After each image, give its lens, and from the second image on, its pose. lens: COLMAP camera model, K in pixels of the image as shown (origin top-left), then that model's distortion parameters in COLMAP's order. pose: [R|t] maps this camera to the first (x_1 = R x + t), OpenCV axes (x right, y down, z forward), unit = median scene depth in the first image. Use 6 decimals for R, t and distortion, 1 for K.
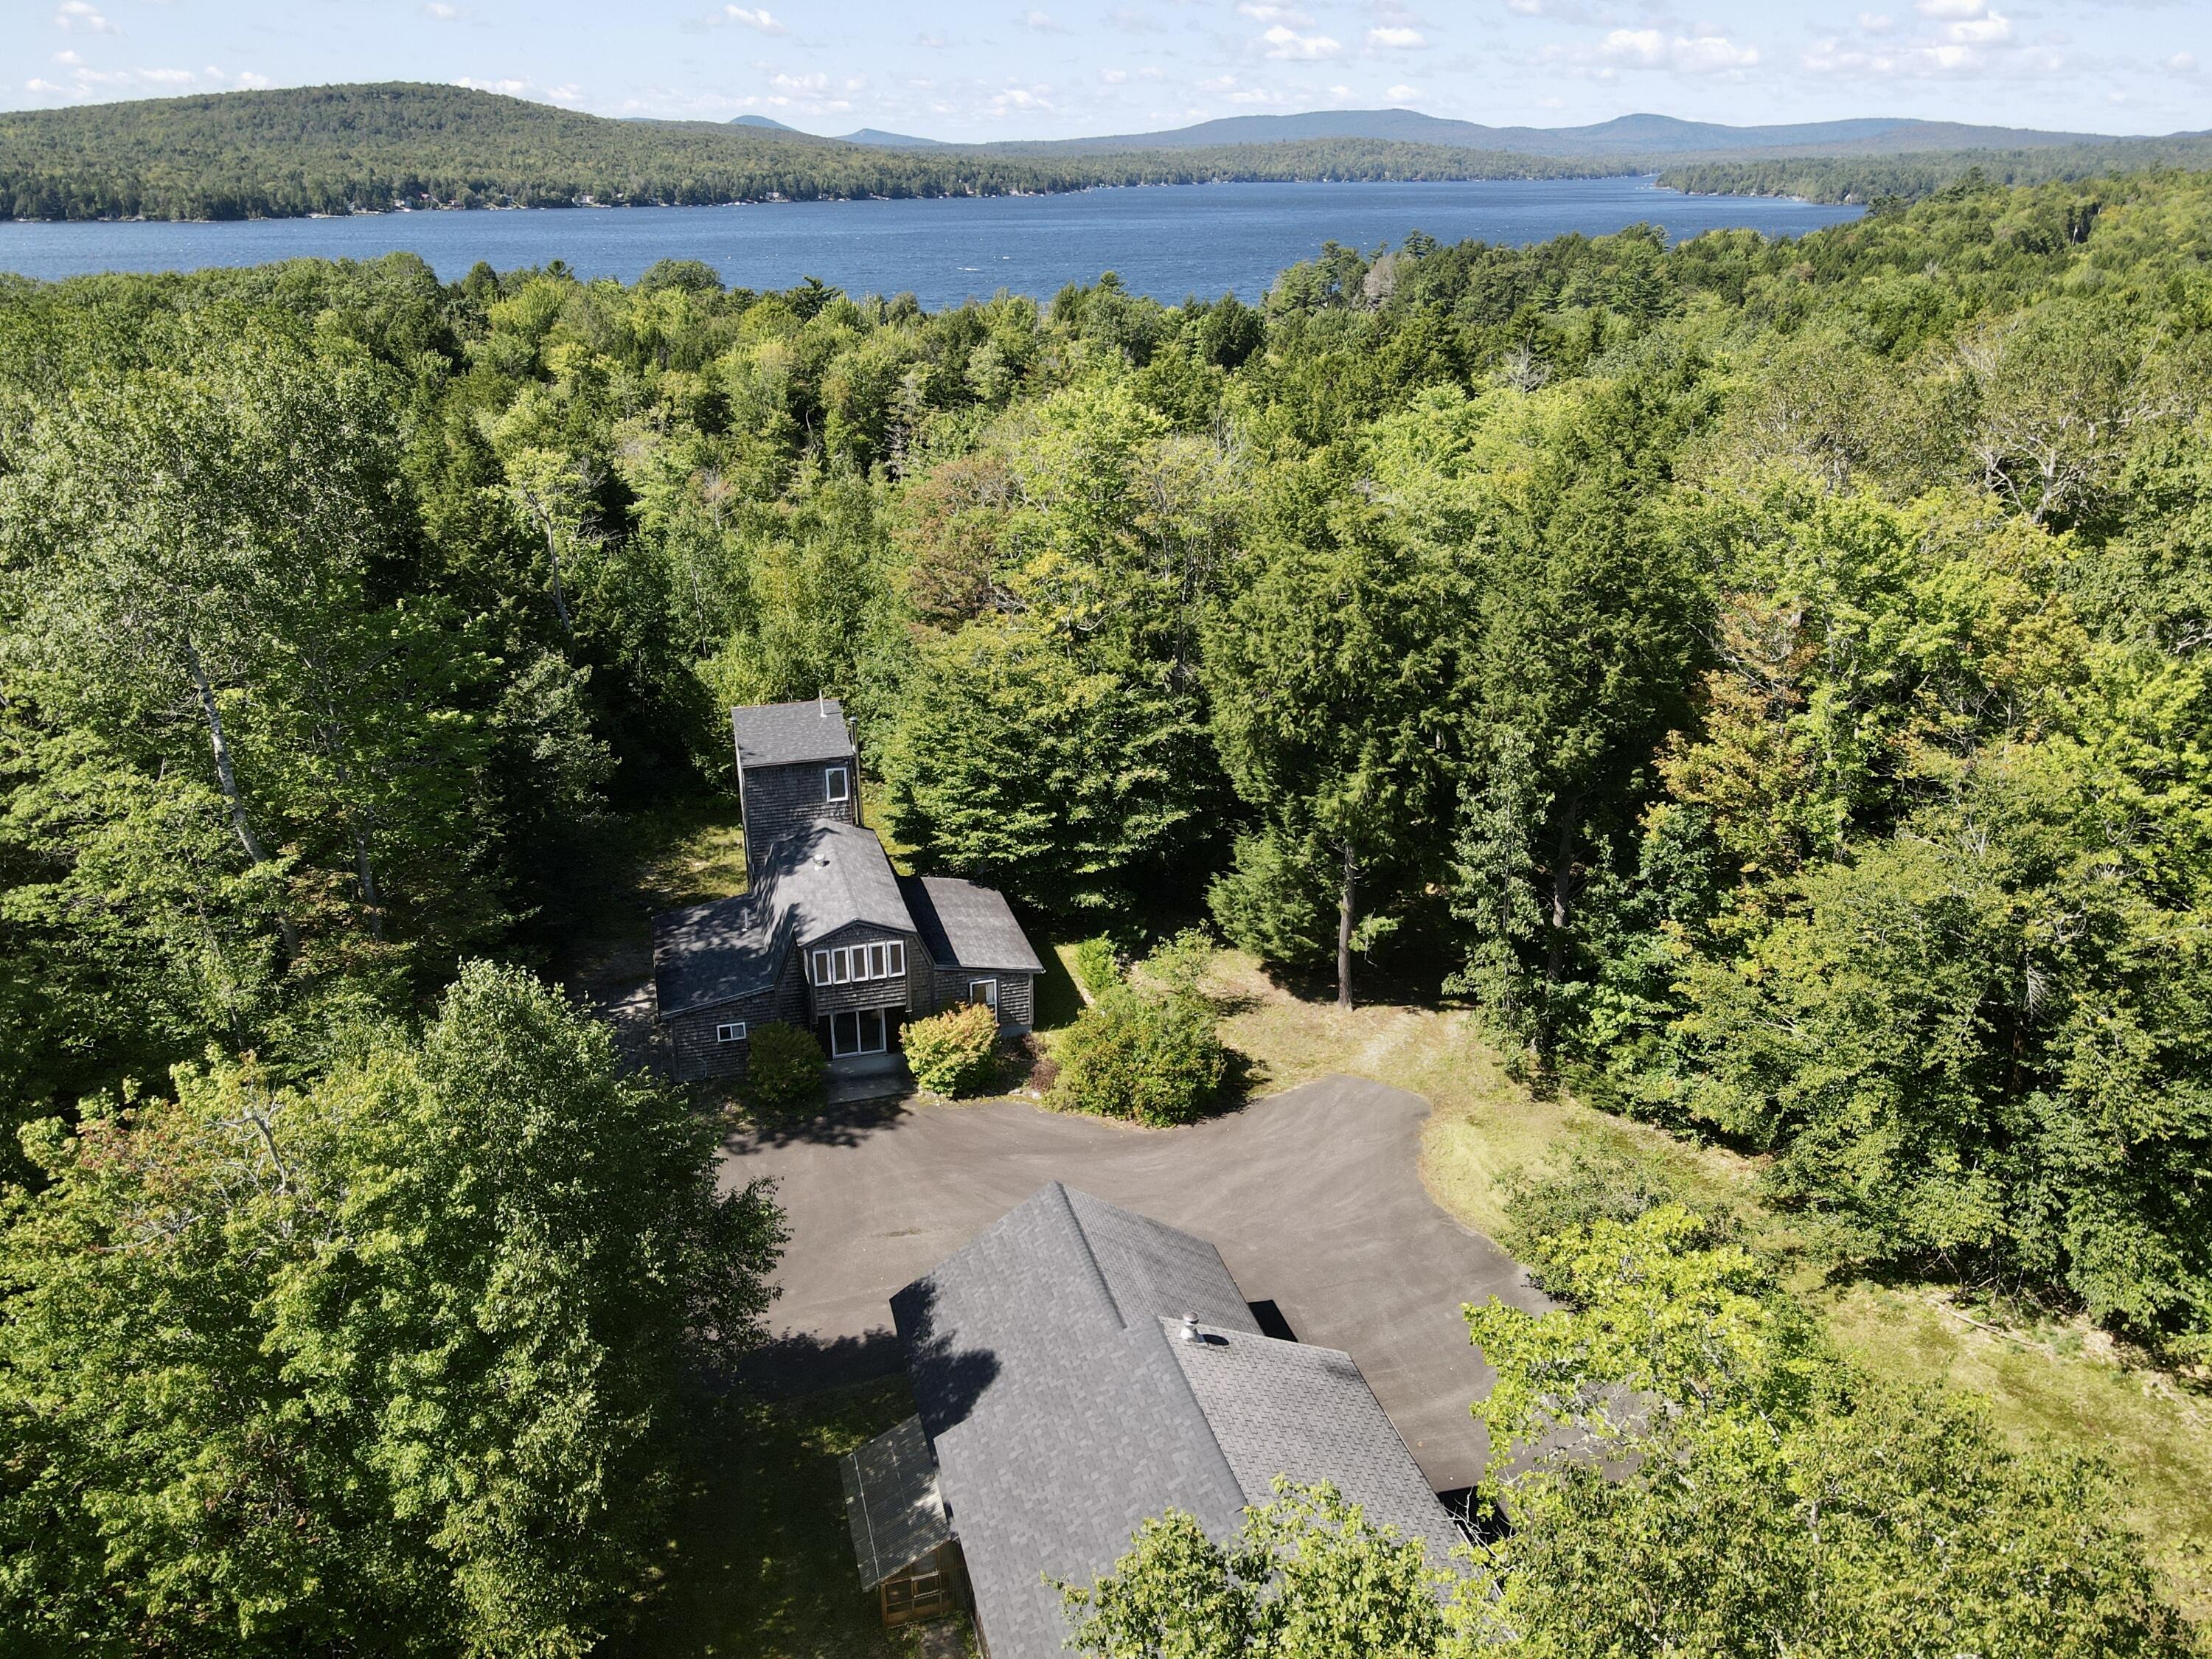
lens RADIAL K [[1620.0, 0, 1092.4], [0, 1620.0, 837.3], [0, 0, 1]] dist [-0.009908, 0.044978]
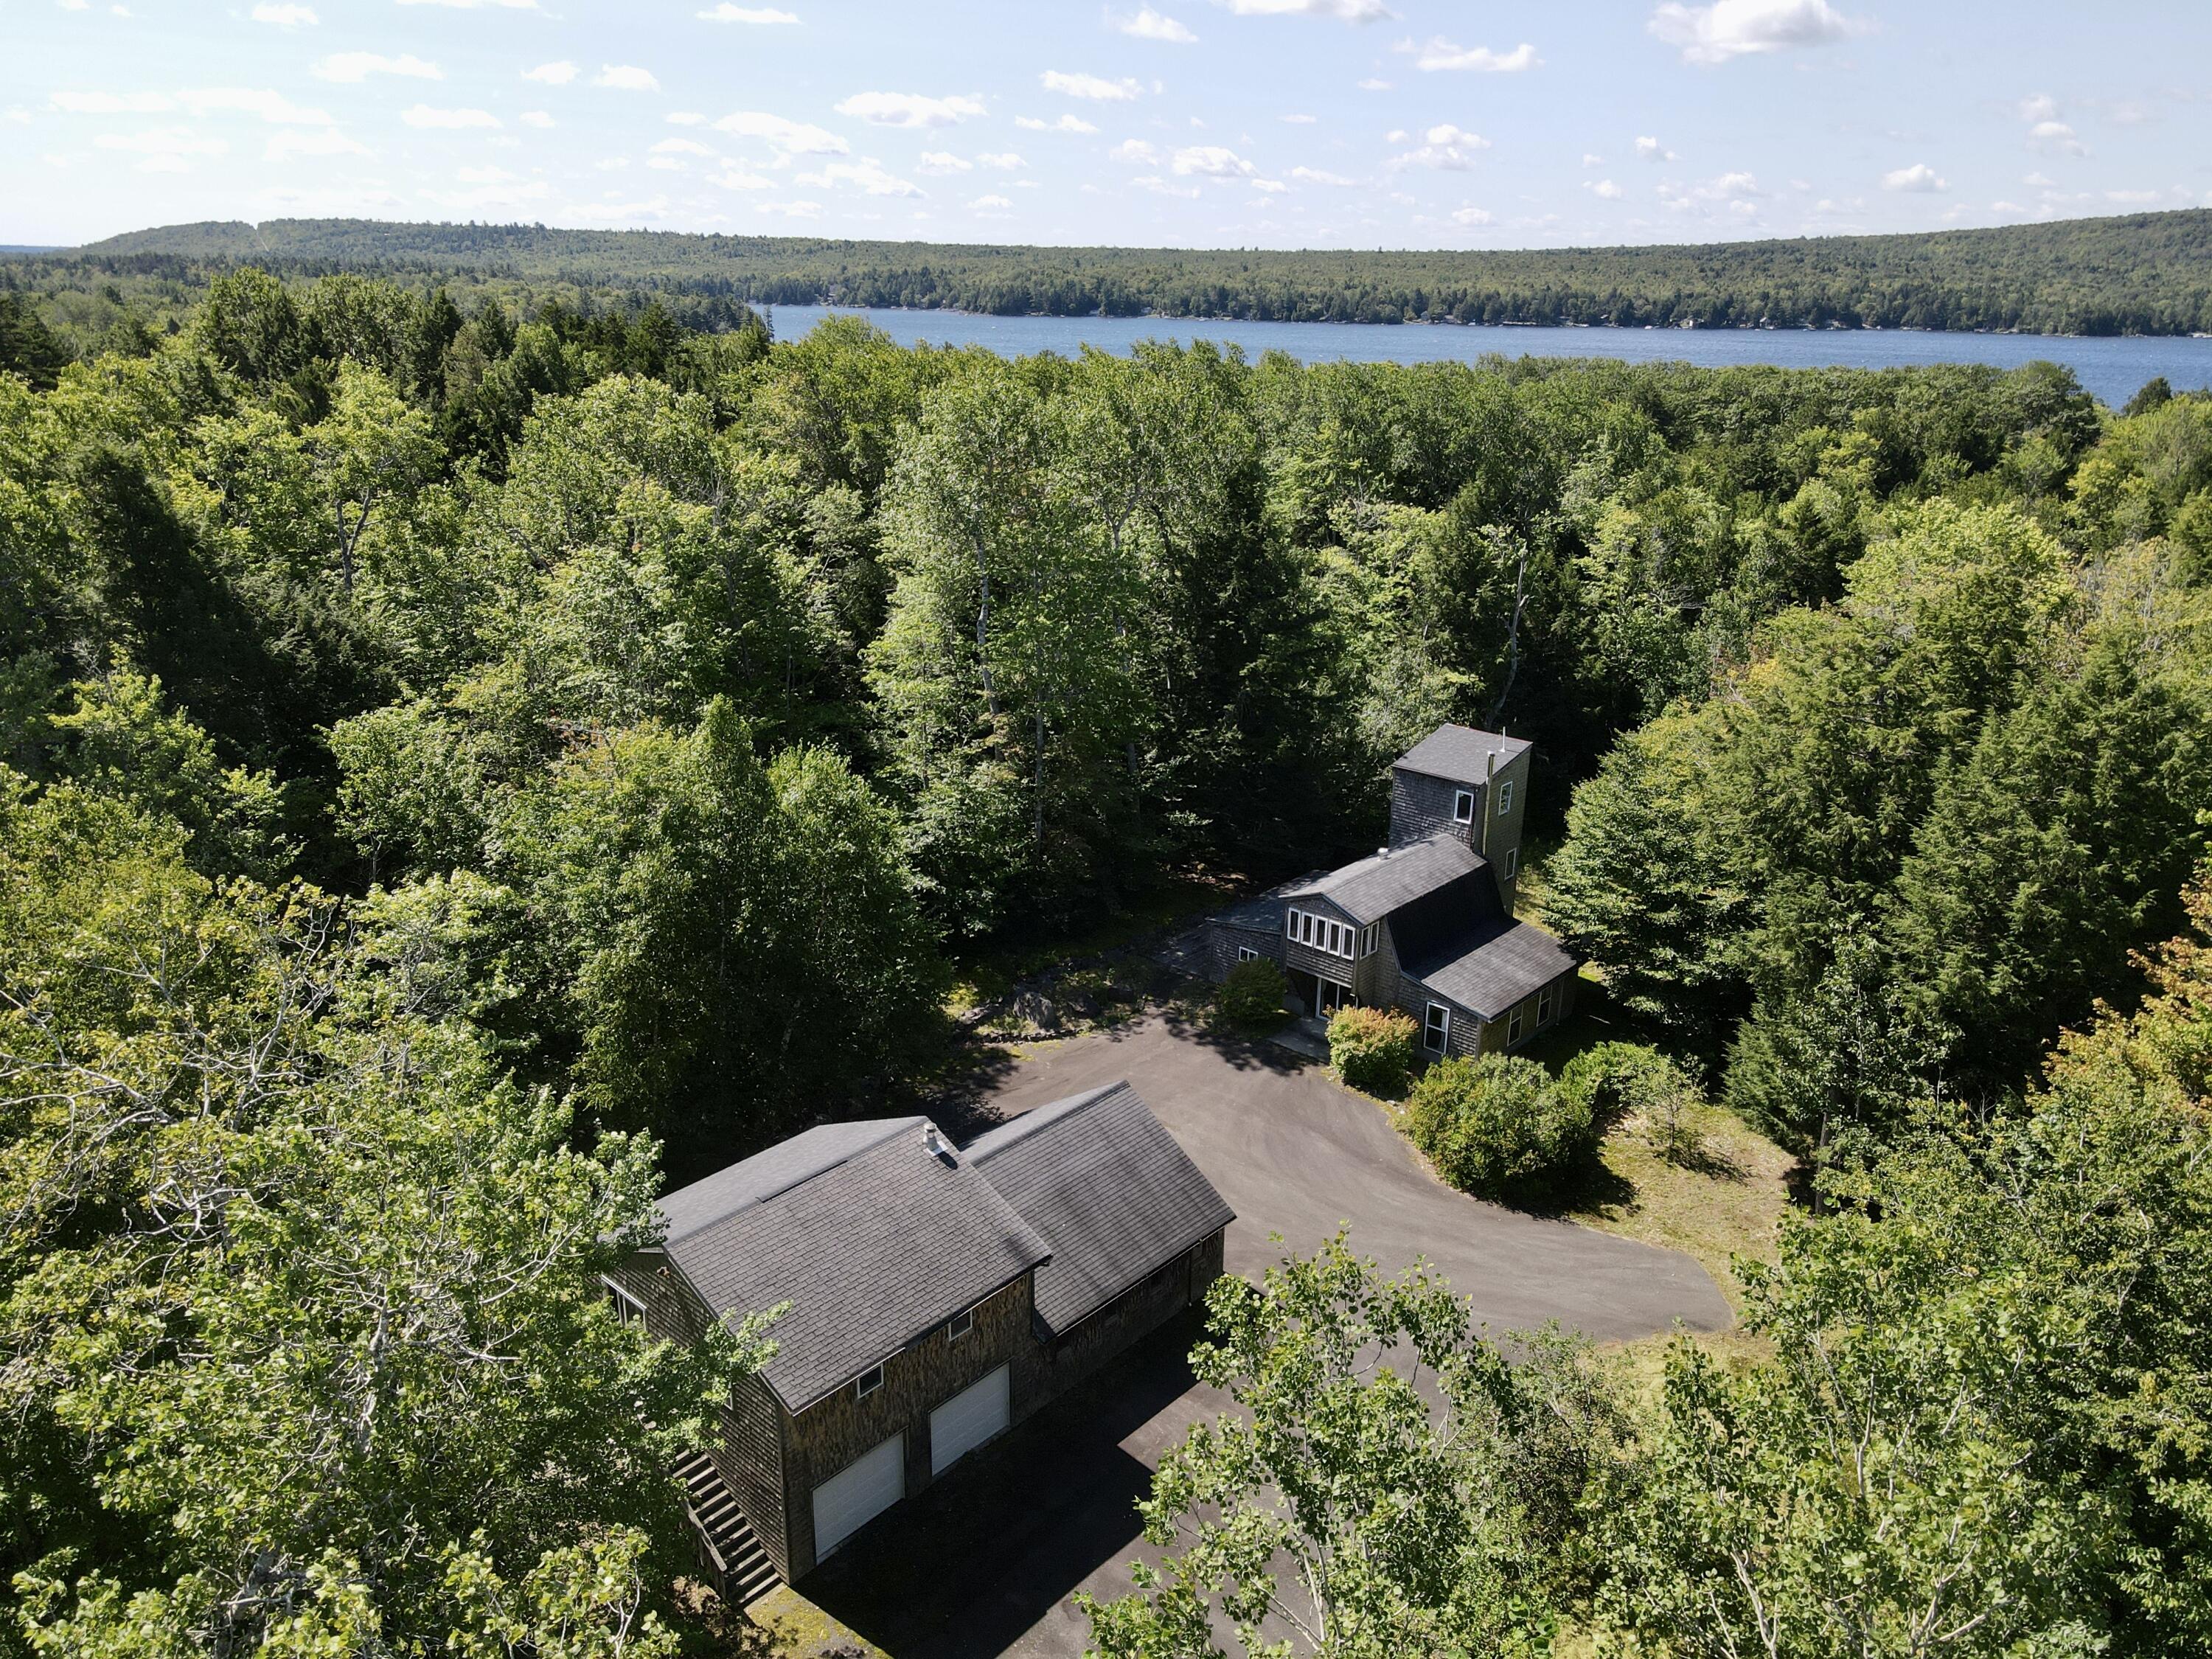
lens RADIAL K [[1620.0, 0, 1092.4], [0, 1620.0, 837.3], [0, 0, 1]] dist [-0.009908, 0.044978]
pose [[0.524497, 0.292912, -0.799440, 0.627730], [-0.338769, 0.933228, 0.119672, -0.063562], [0.781113, 0.208058, 0.588705, 0.178825]]
